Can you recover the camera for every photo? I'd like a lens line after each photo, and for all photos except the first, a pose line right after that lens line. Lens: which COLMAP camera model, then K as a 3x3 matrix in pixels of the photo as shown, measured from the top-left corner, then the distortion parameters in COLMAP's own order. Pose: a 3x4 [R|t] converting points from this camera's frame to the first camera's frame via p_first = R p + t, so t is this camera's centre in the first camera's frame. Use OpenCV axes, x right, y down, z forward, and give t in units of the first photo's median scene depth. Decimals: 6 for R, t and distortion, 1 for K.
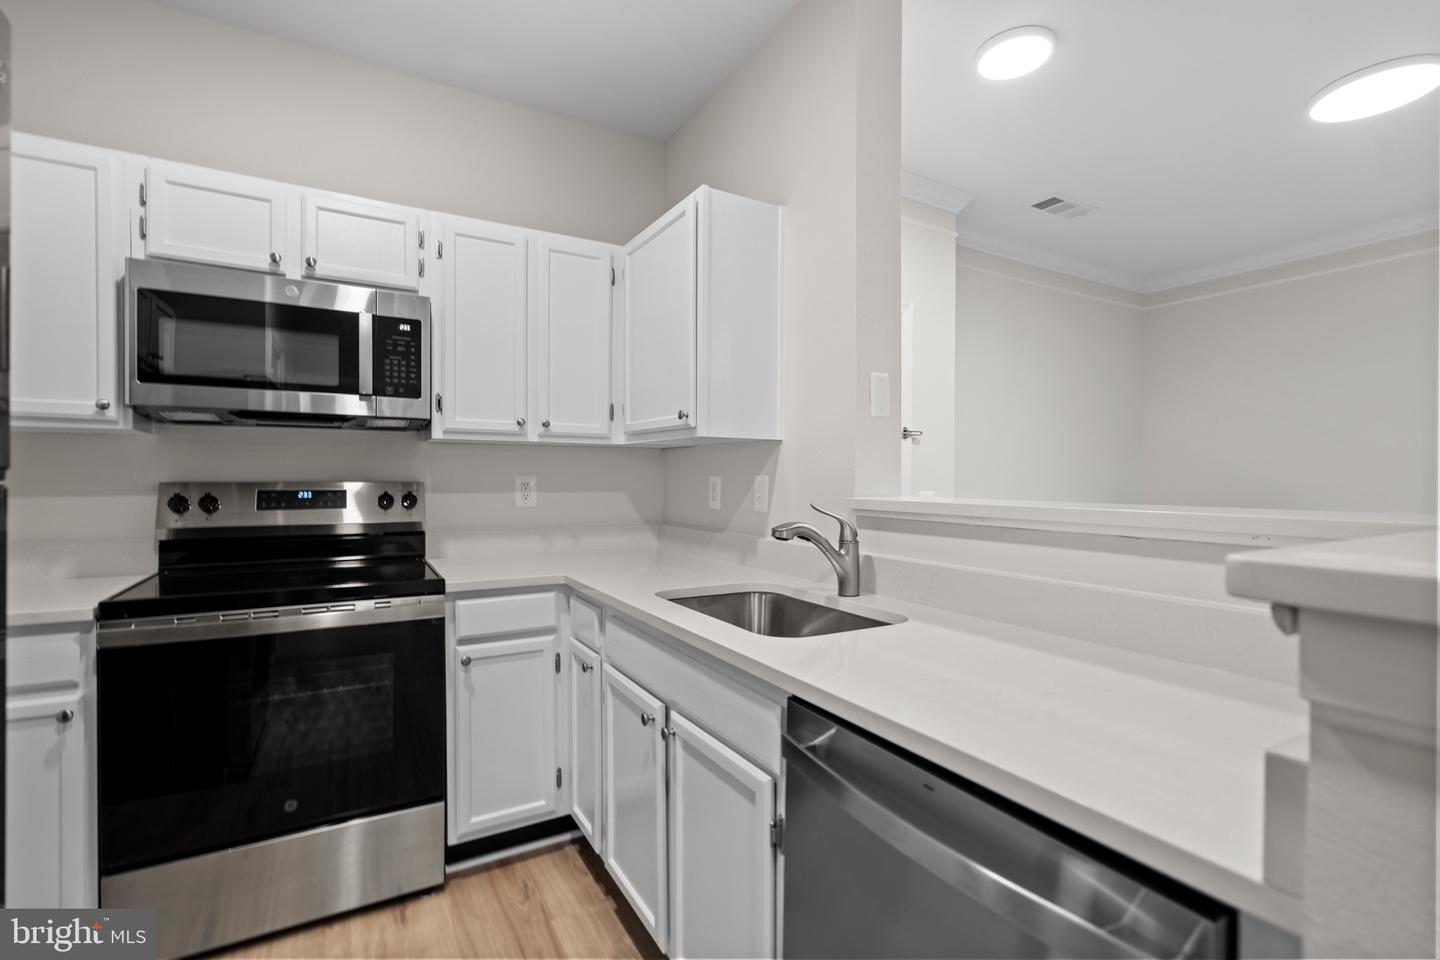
lens RADIAL K [[653.7, 0, 715.8], [0, 653.7, 484.5], [0, 0, 1]] dist [-0.000959, 0.001162]
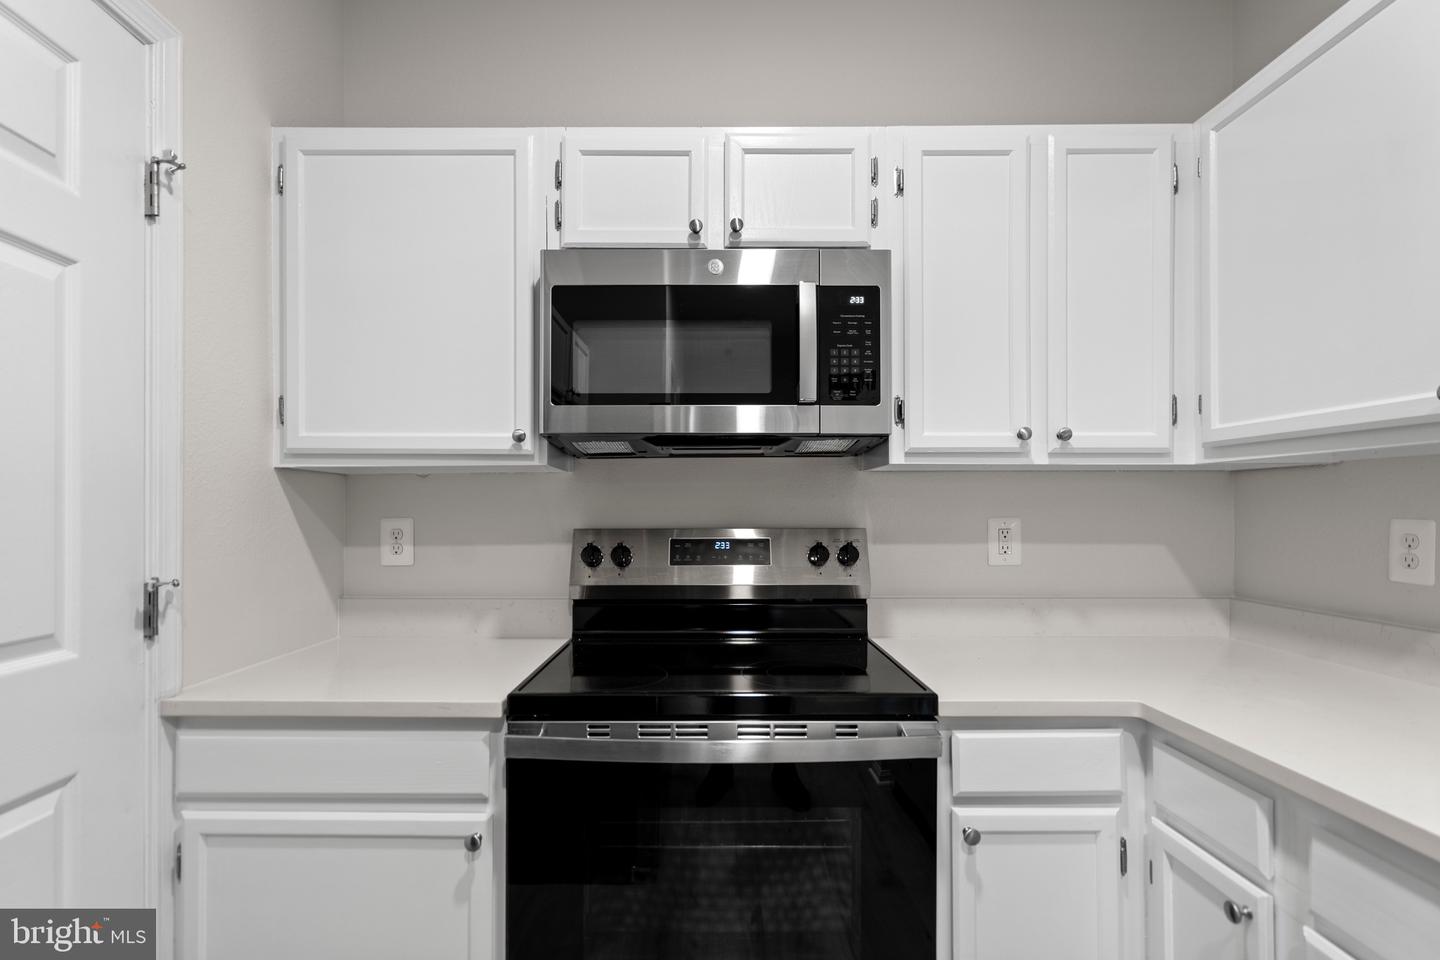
lens RADIAL K [[699.2, 0, 711.8], [0, 699.2, 507.2], [0, 0, 1]] dist [-0.000119, 0.000314]
pose [[0.868382, -0.008281, -0.495827, -0.254996], [-0.000316, 0.999851, -0.017252, -0.015673], [0.495896, 0.015138, 0.868250, 0.311403]]
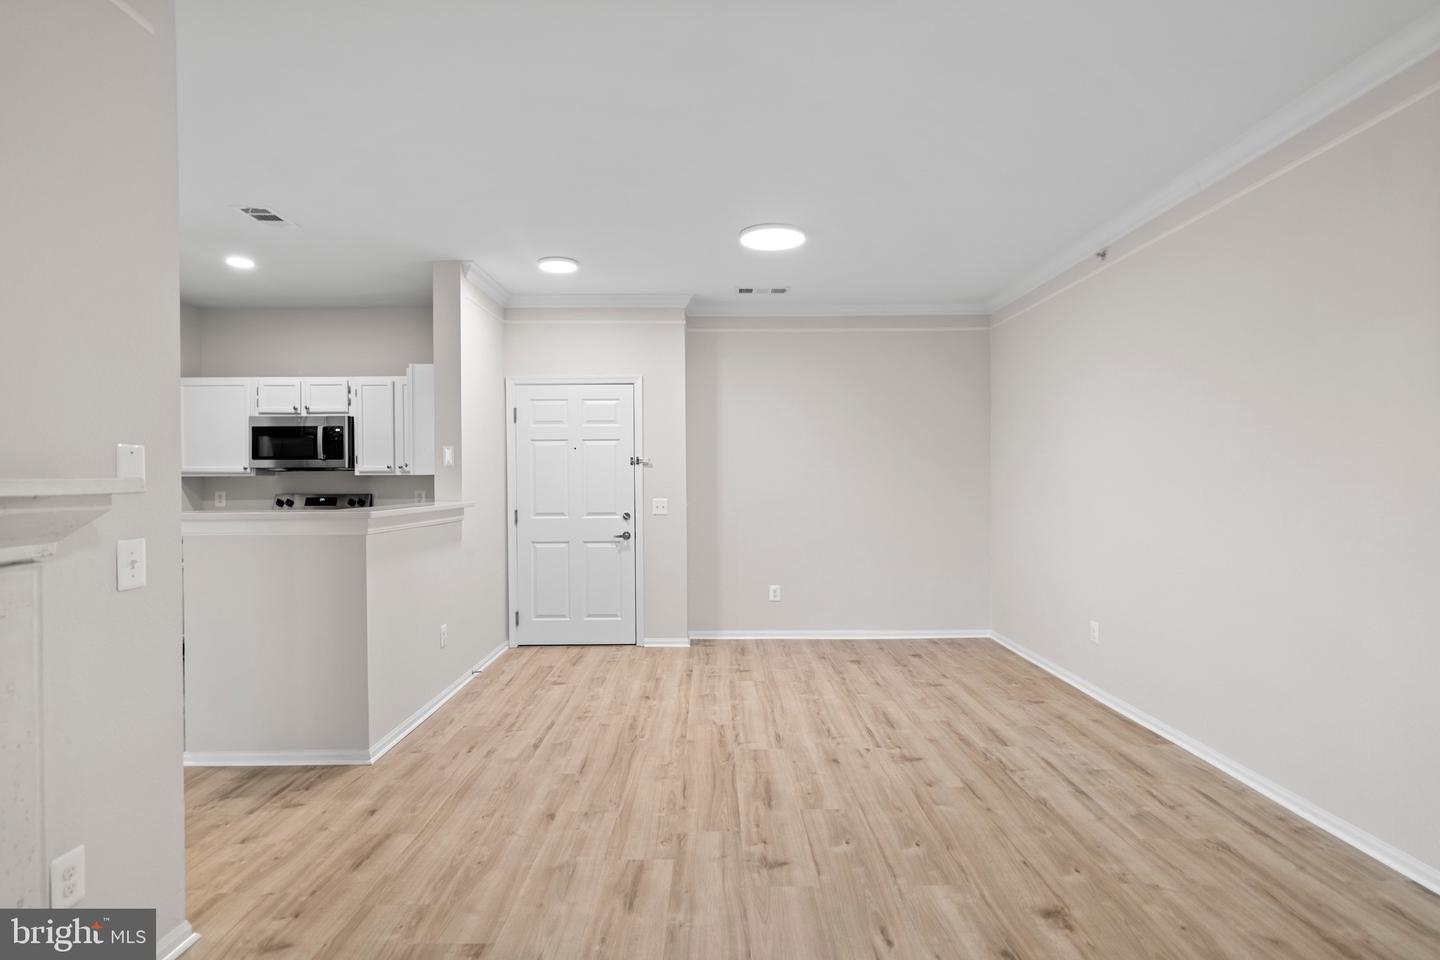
lens RADIAL K [[742.6, 0, 711.8], [0, 742.6, 482.8], [0, 0, 1]] dist [0.004935, -0.000675]
pose [[0.864219, -0.006725, -0.503071, 2.102463], [0.003570, 0.999967, -0.007234, -0.021686], [0.503104, 0.004456, 0.864215, -0.669561]]
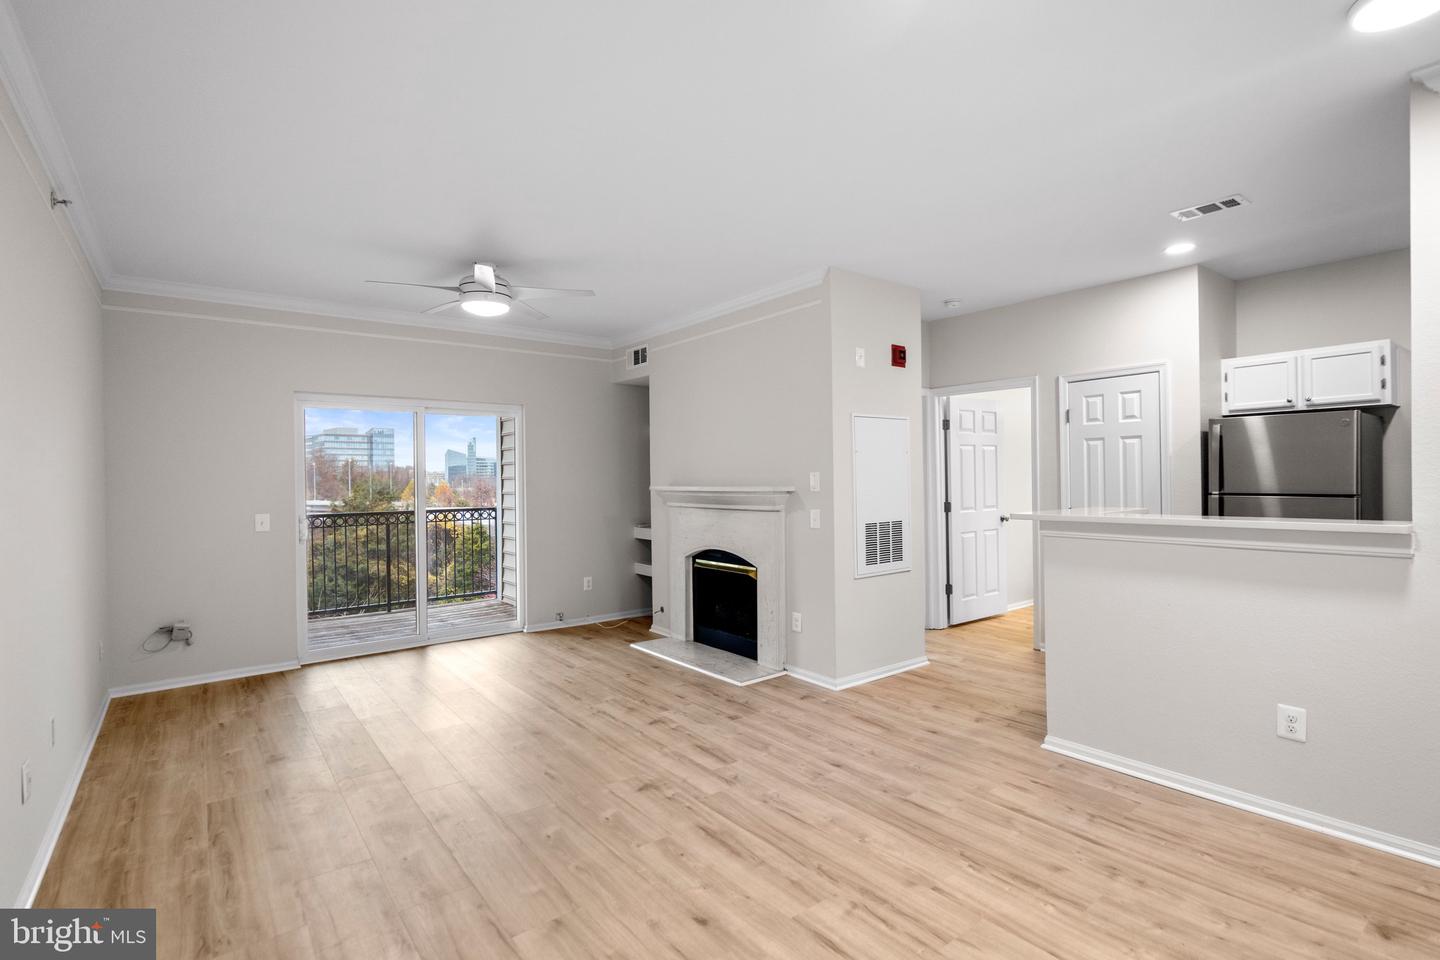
lens RADIAL K [[684.5, 0, 704.3], [0, 684.5, 479.4], [0, 0, 1]] dist [-0.000267, 0.000433]
pose [[-0.993904, 0.007663, -0.109984, 1.597715], [0.006902, 0.999950, 0.007303, -0.076439], [0.110035, 0.006499, -0.993907, 1.944262]]
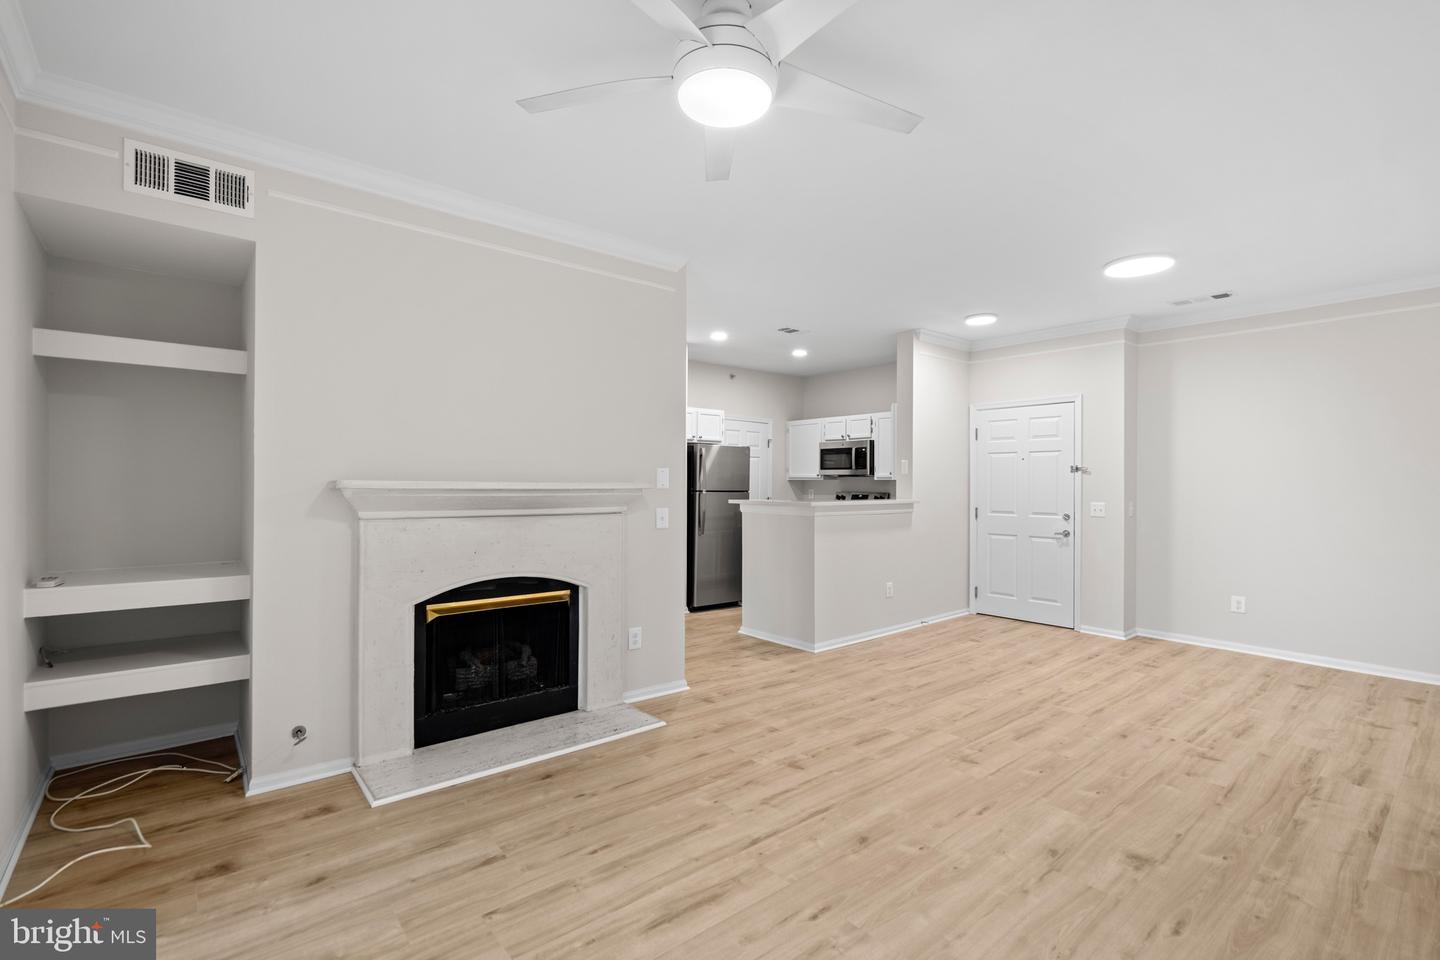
lens RADIAL K [[653.7, 0, 715.8], [0, 653.7, 484.5], [0, 0, 1]] dist [-0.000959, 0.001162]
pose [[0.162338, -0.000134, -0.986735, 2.971294], [-0.015383, 0.999878, -0.002667, -0.026465], [0.986615, 0.015612, 0.162316, -0.384353]]
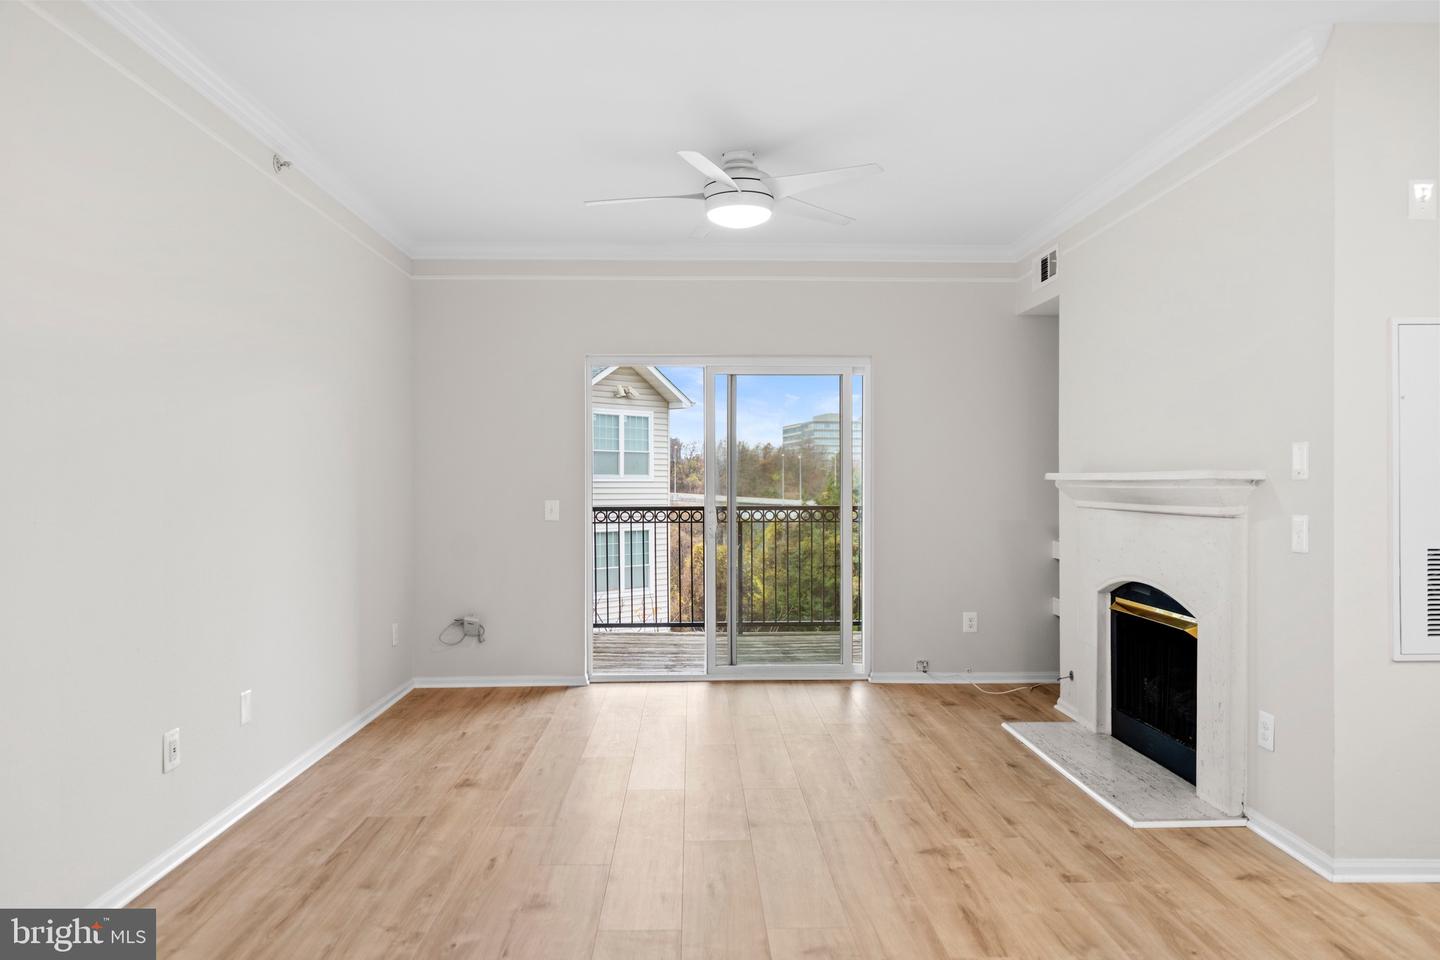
lens RADIAL K [[935.5, 0, 720.0], [0, 935.5, 480.0], [0, 0, 1]] dist [0.004743, 0.000767]
pose [[-0.879986, -0.000368, 0.475000, 1.094612], [0.003332, 0.999970, 0.006947, -0.030251], [-0.474989, 0.007696, -0.879958, 1.601365]]
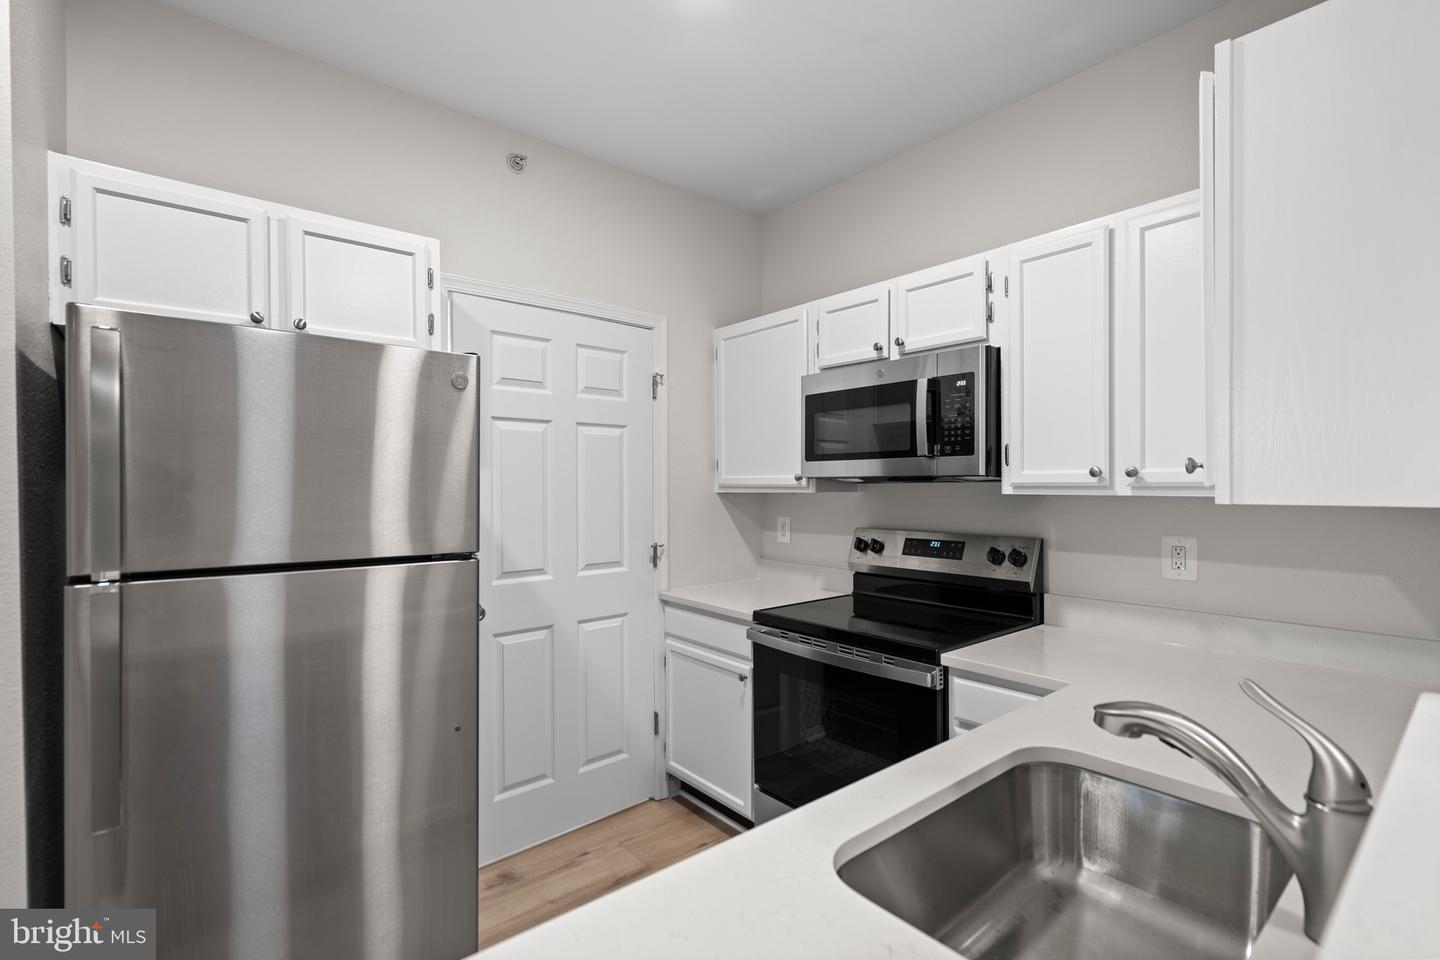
lens RADIAL K [[665.4, 0, 718.0], [0, 665.4, 486.0], [0, 0, 1]] dist [-0.000481, 0.000213]
pose [[0.168973, -0.001420, -0.985620, 0.447365], [-0.005358, 0.999983, -0.002359, -0.083656], [0.985606, 0.005680, 0.168963, 0.482806]]
